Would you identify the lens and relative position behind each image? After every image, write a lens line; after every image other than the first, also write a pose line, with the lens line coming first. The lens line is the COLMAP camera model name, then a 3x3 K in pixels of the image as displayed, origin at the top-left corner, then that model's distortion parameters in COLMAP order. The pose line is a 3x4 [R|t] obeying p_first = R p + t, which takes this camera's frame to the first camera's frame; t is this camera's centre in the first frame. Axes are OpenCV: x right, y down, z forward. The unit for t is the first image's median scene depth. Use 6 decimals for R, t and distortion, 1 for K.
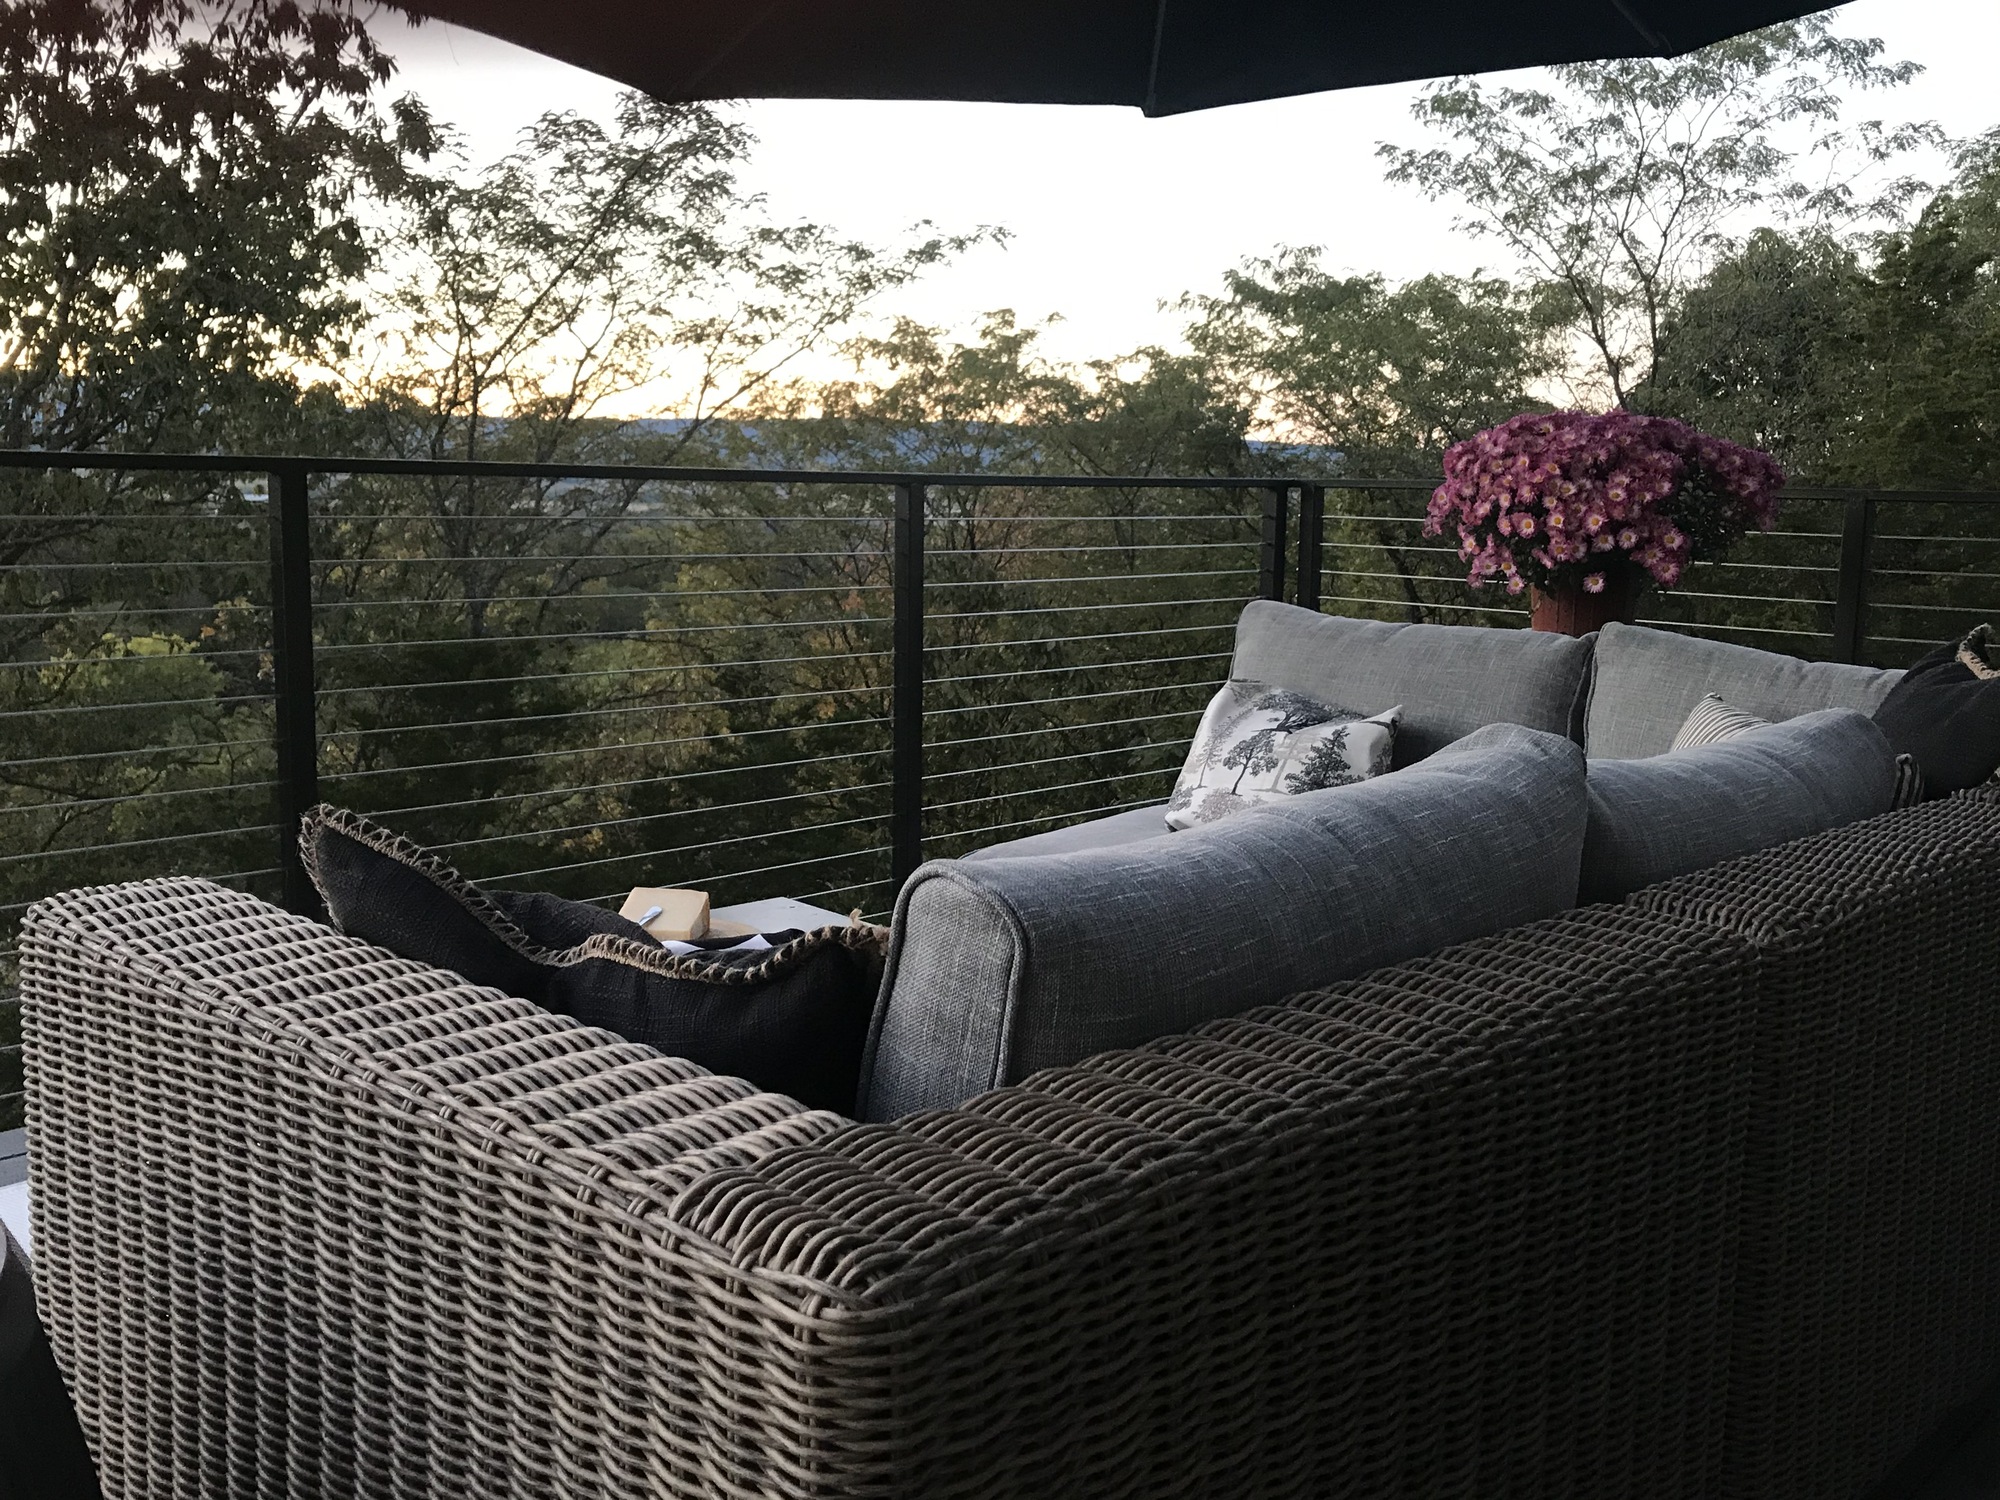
lens RADIAL K [[1833.7, 0, 1025.6], [0, 1833.7, 751.2], [0, 0, 1]] dist [0.237430, -0.497046]
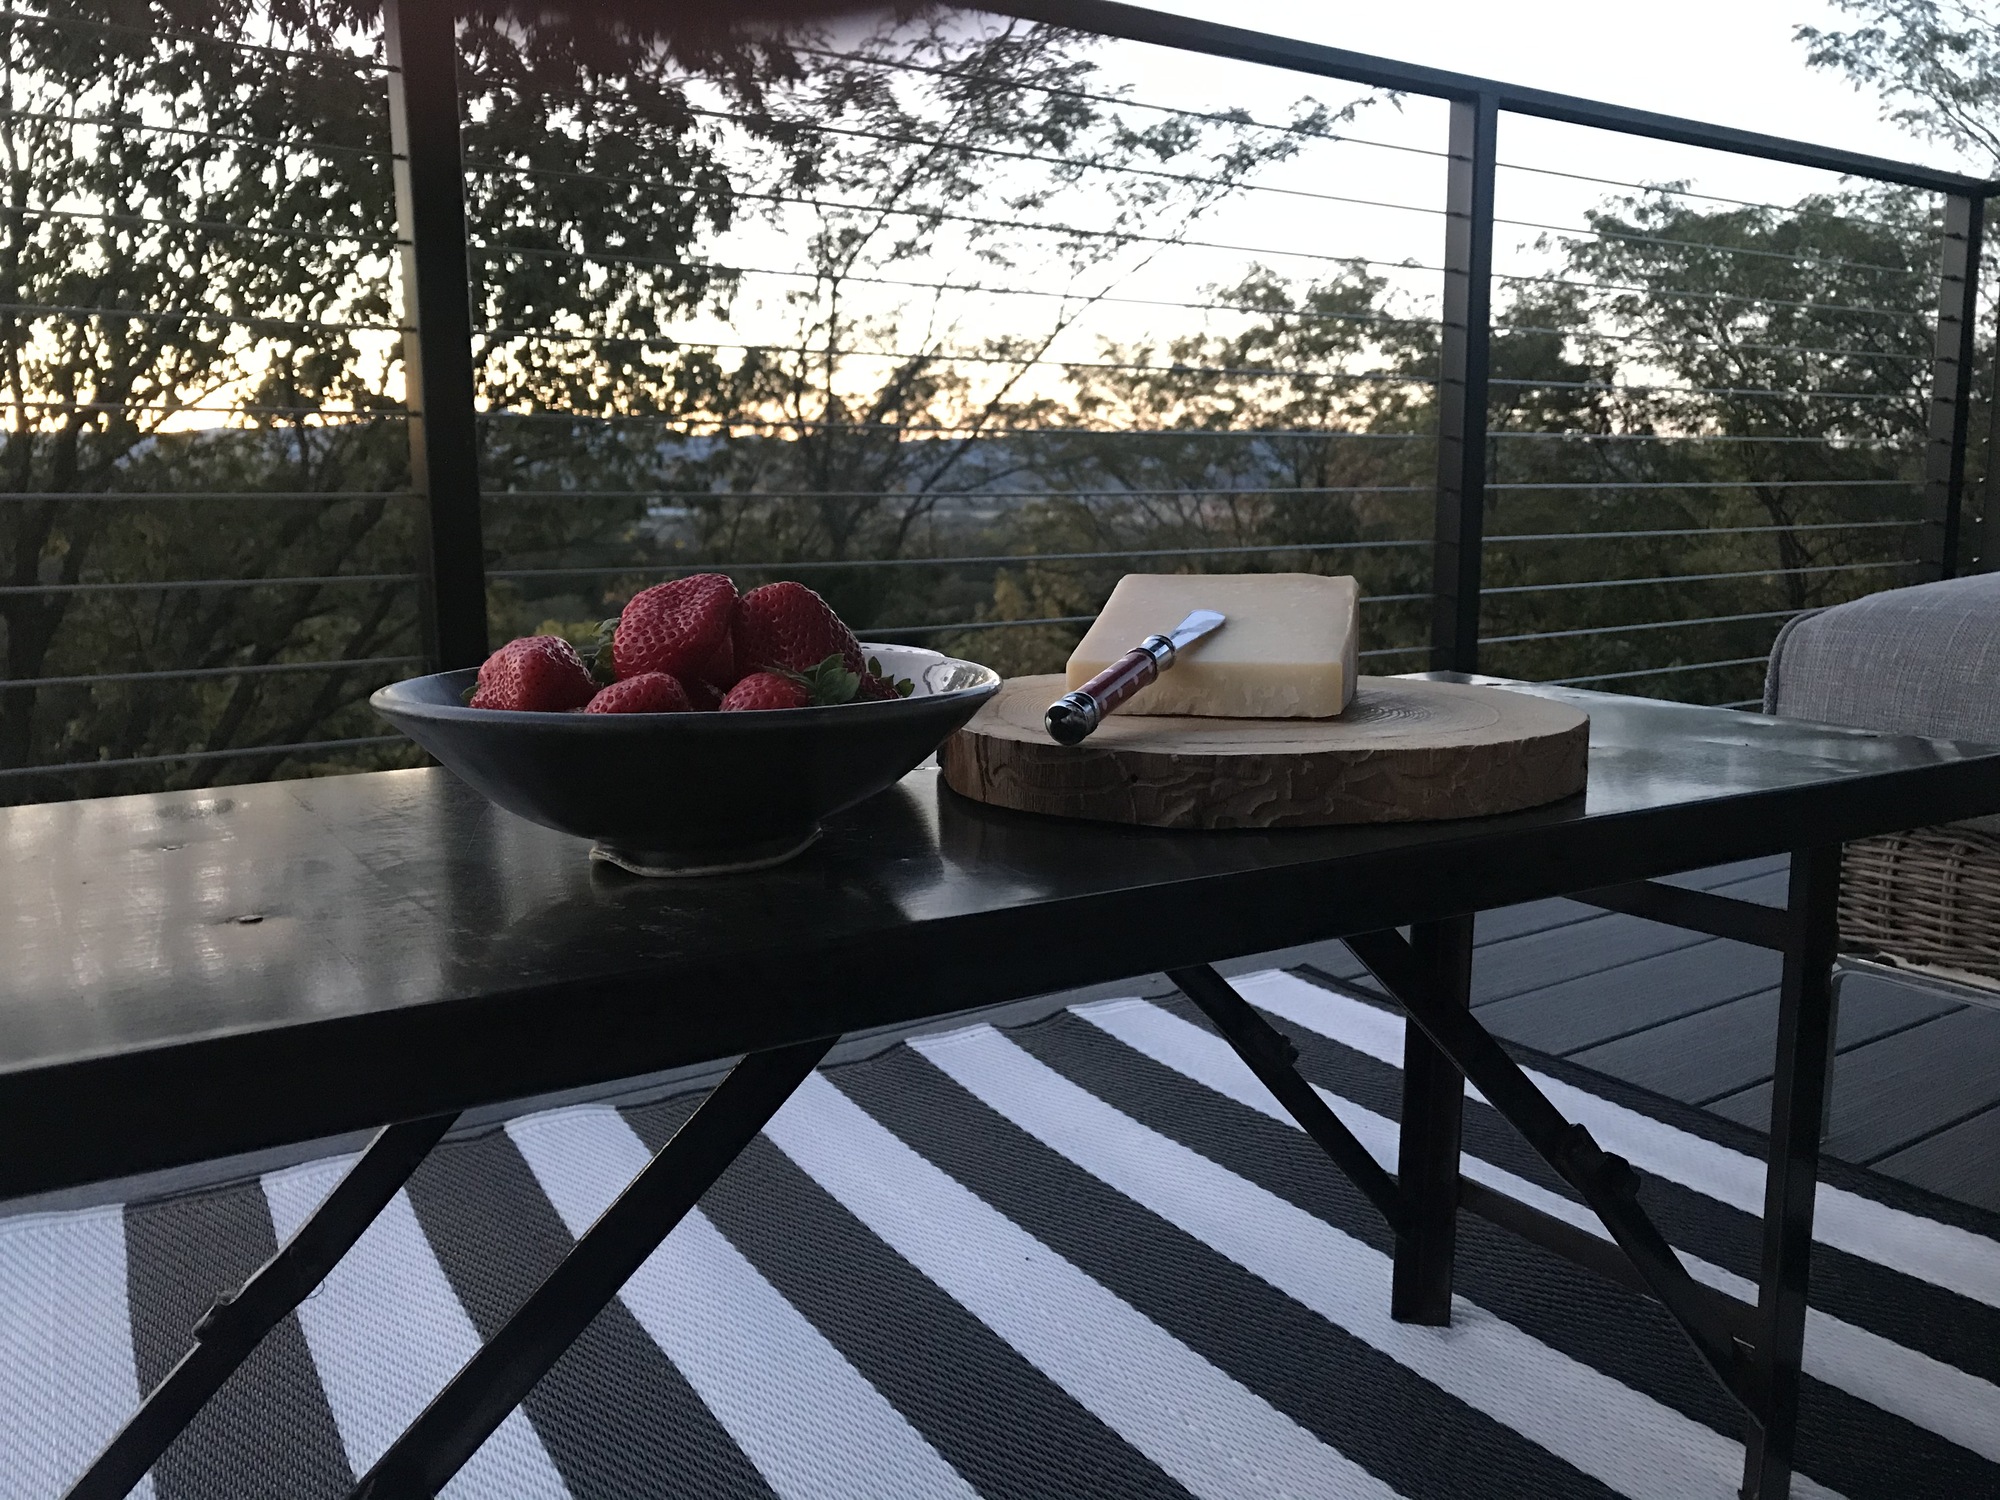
lens RADIAL K [[1554.5, 0, 1000.0], [0, 1554.5, 750.0], [0, 0, 1]] dist [0.010532, -0.008735]
pose [[0.979962, 0.004082, -0.199141, -0.037378], [-0.001216, 0.999894, 0.014510, 0.015571], [0.199179, -0.013977, 0.979863, 0.175153]]
